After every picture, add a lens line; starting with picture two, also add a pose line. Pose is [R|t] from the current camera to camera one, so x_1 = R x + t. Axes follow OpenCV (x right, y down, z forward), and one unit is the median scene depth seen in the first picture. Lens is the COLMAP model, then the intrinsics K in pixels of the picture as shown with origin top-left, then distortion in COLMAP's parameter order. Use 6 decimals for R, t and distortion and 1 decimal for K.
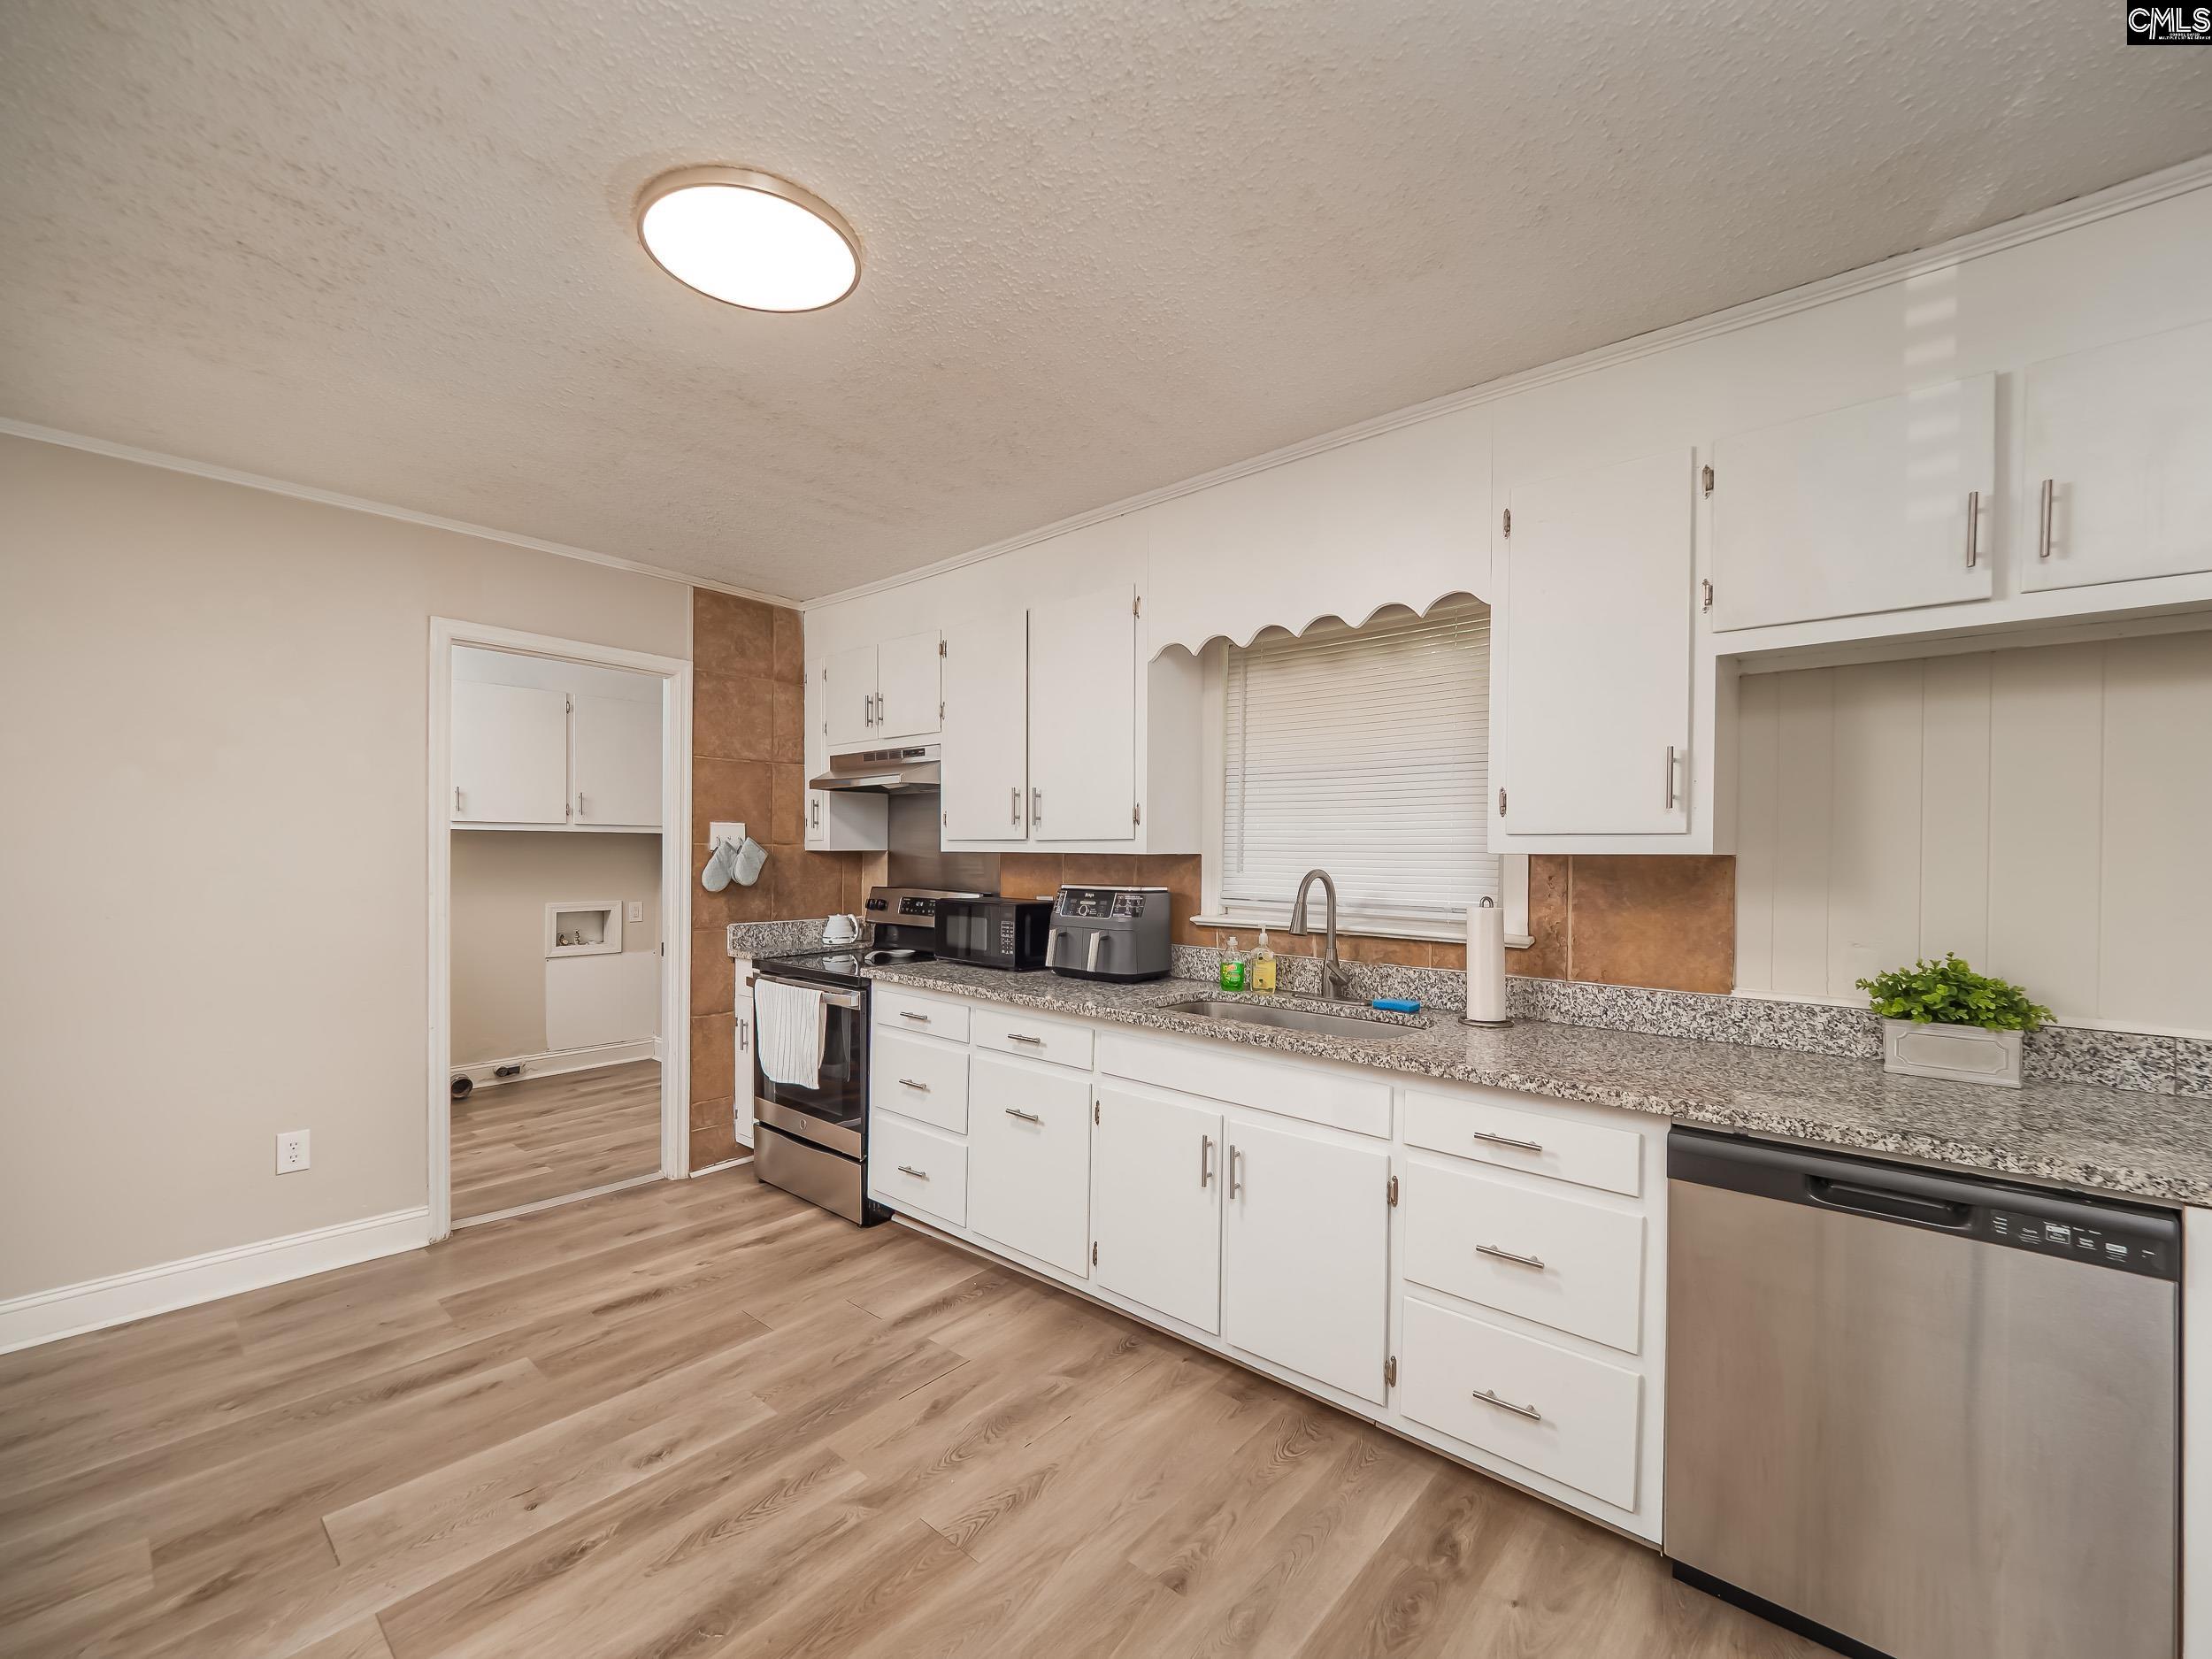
lens RADIAL K [[945.3, 0, 1101.5], [0, 945.3, 859.2], [0, 0, 1]] dist [-0.003023, -0.000476]
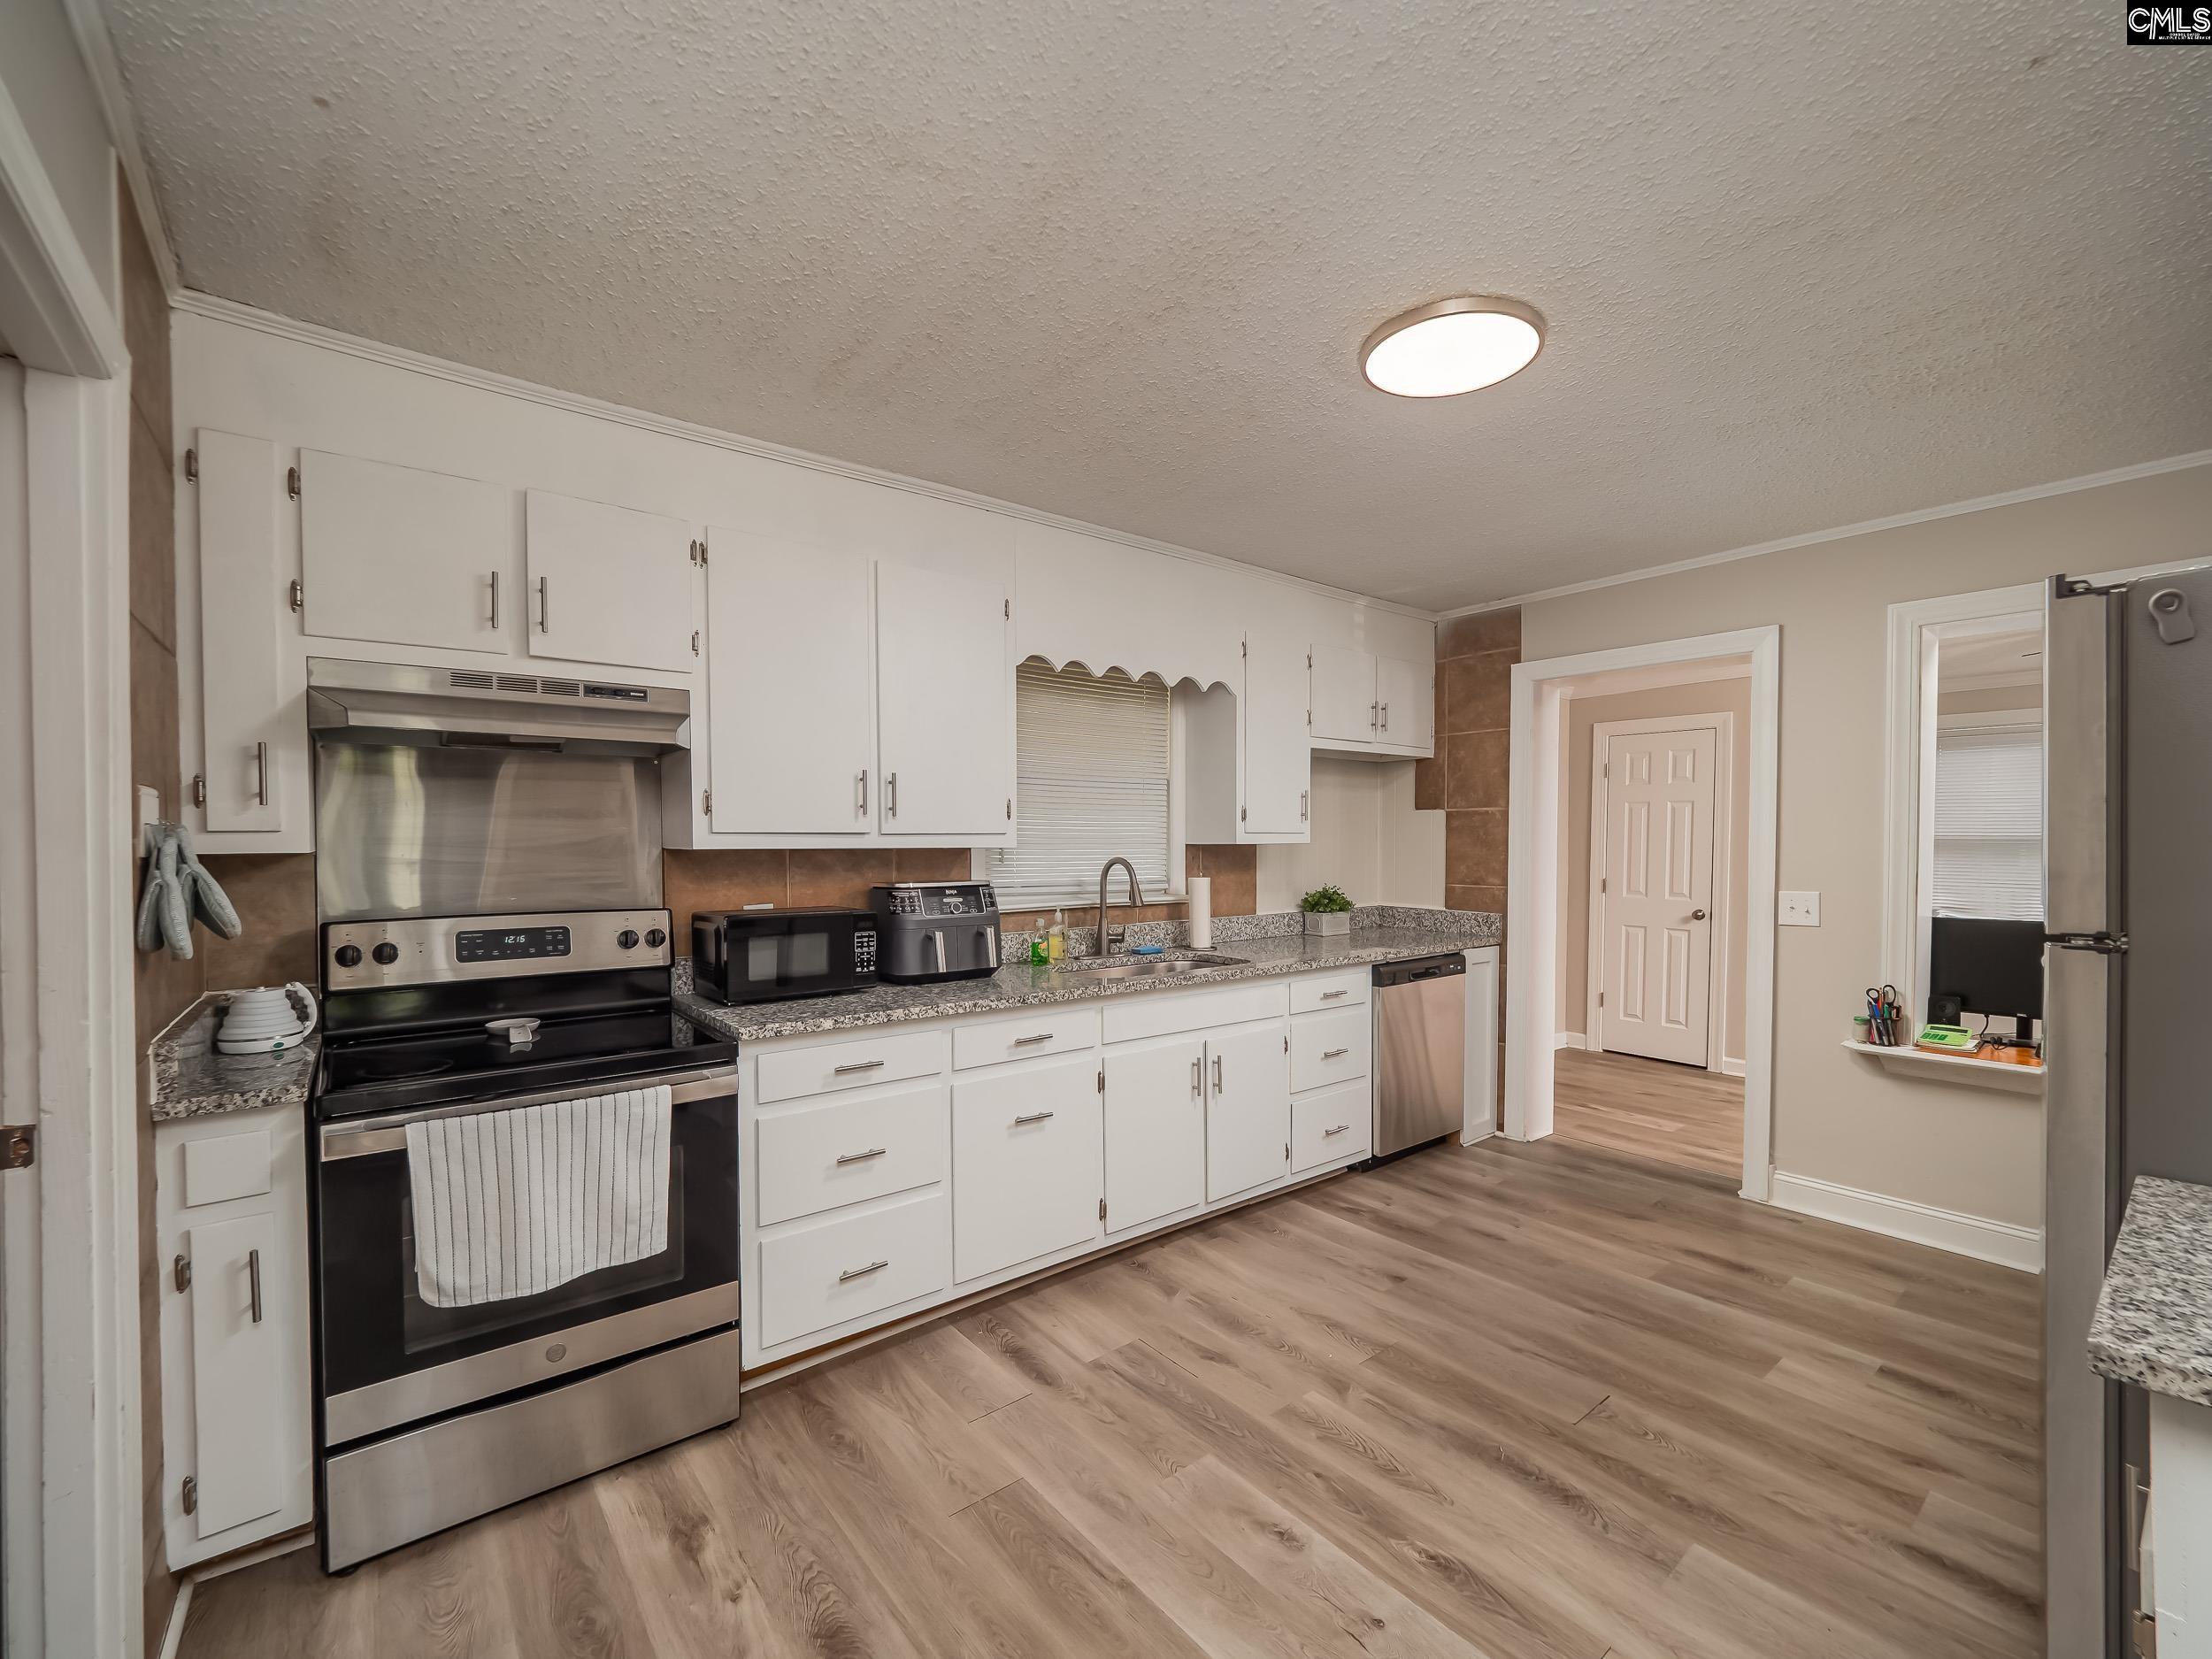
lens RADIAL K [[945.3, 0, 1101.5], [0, 945.3, 859.2], [0, 0, 1]] dist [-0.003023, -0.000476]
pose [[0.165954, -0.026440, 0.985779, -1.069438], [0.012579, 0.999616, 0.024694, -0.019297], [-0.986053, 0.008302, 0.166223, 0.801165]]
